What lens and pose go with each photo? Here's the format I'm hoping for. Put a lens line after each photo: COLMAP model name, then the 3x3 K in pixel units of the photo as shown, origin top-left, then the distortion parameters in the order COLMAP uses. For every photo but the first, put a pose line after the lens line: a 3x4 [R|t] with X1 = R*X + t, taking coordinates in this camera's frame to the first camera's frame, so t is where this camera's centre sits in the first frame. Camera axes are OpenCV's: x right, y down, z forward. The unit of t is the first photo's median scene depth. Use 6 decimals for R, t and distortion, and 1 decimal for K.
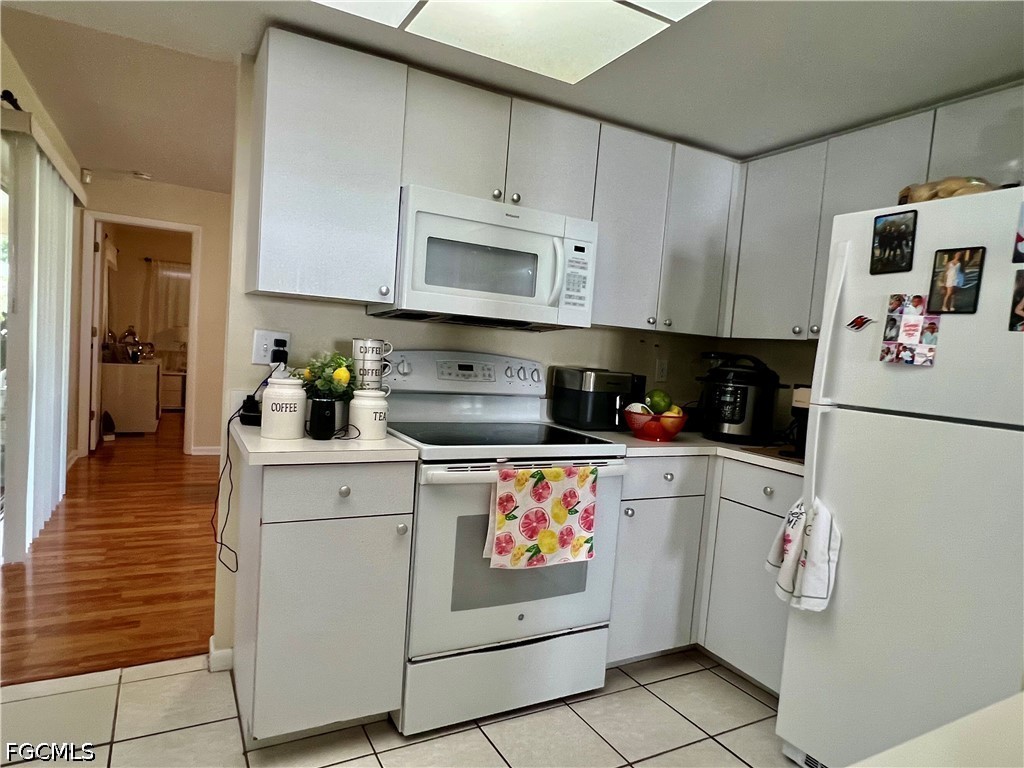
lens RADIAL K [[620.5, 0, 509.1], [0, 620.5, 392.7], [0, 0, 1]] dist [-0.002082, -0.000305]
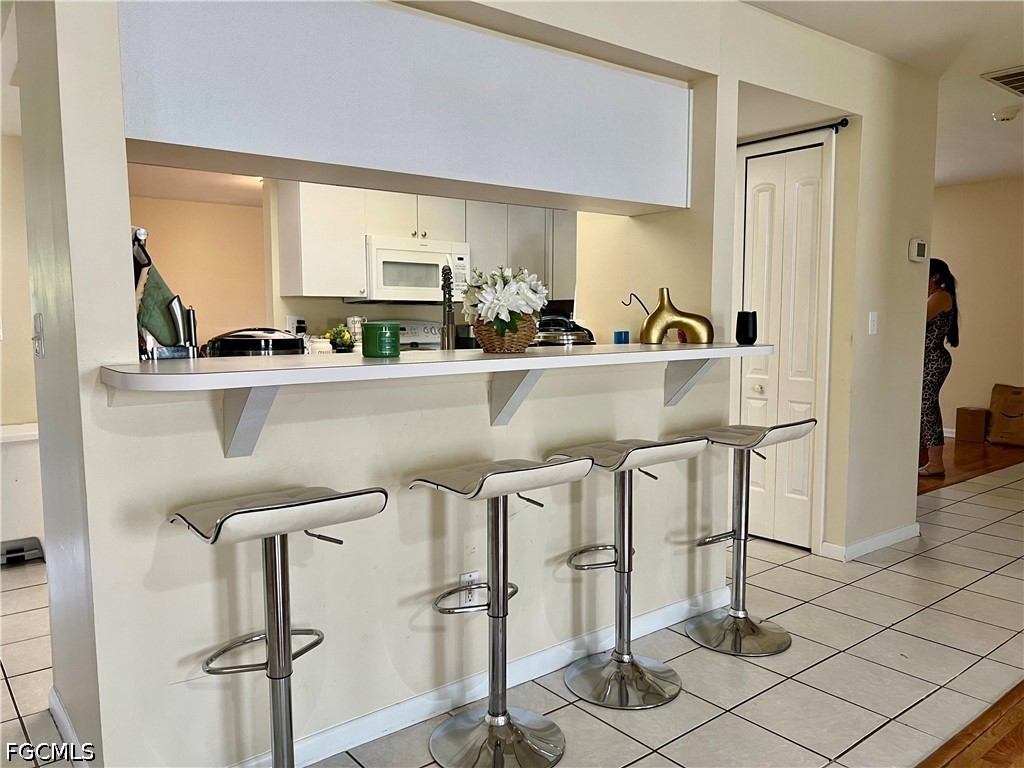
lens RADIAL K [[773.1, 0, 512.9], [0, 773.1, 389.1], [0, 0, 1]] dist [0.098223, -0.244721]
pose [[0.982562, -0.092198, 0.161468, -0.197359], [0.087332, 0.995492, 0.036998, 0.114037], [-0.164151, -0.022251, 0.986184, -1.821461]]
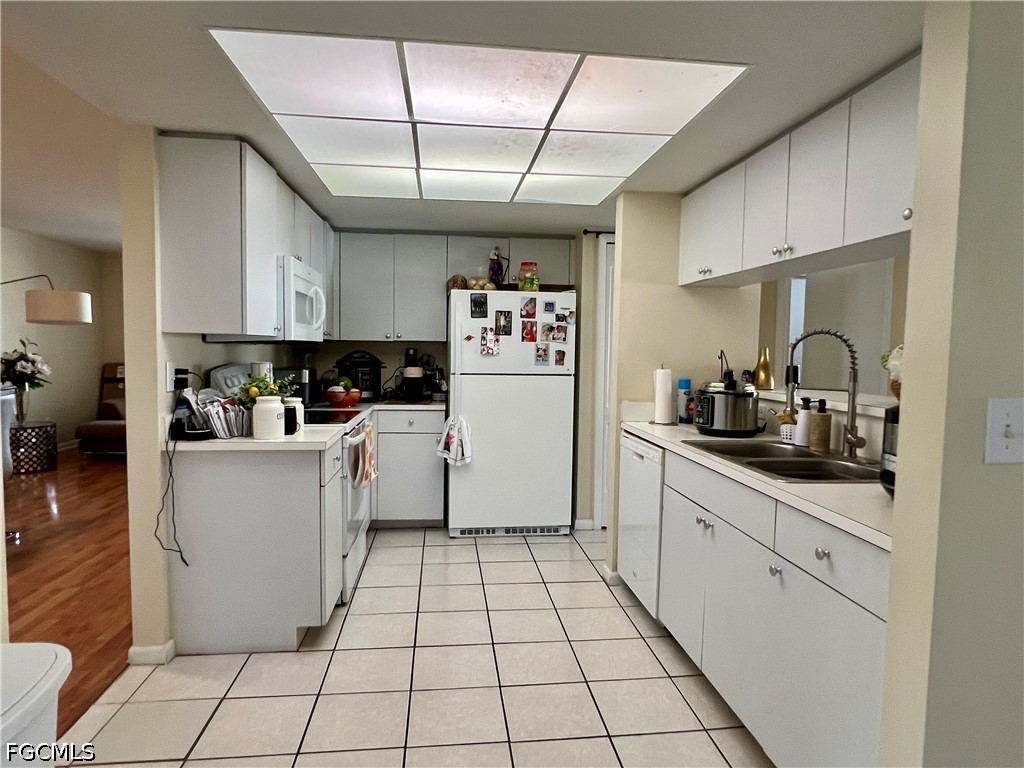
lens RADIAL K [[639.0, 0, 523.4], [0, 639.0, 387.9], [0, 0, 1]] dist [0.003358, 0.000194]
pose [[0.368061, -0.124940, 0.921369, -1.718010], [0.078582, 0.991565, 0.103068, -0.168180], [-0.926475, 0.034468, 0.374774, -0.102324]]
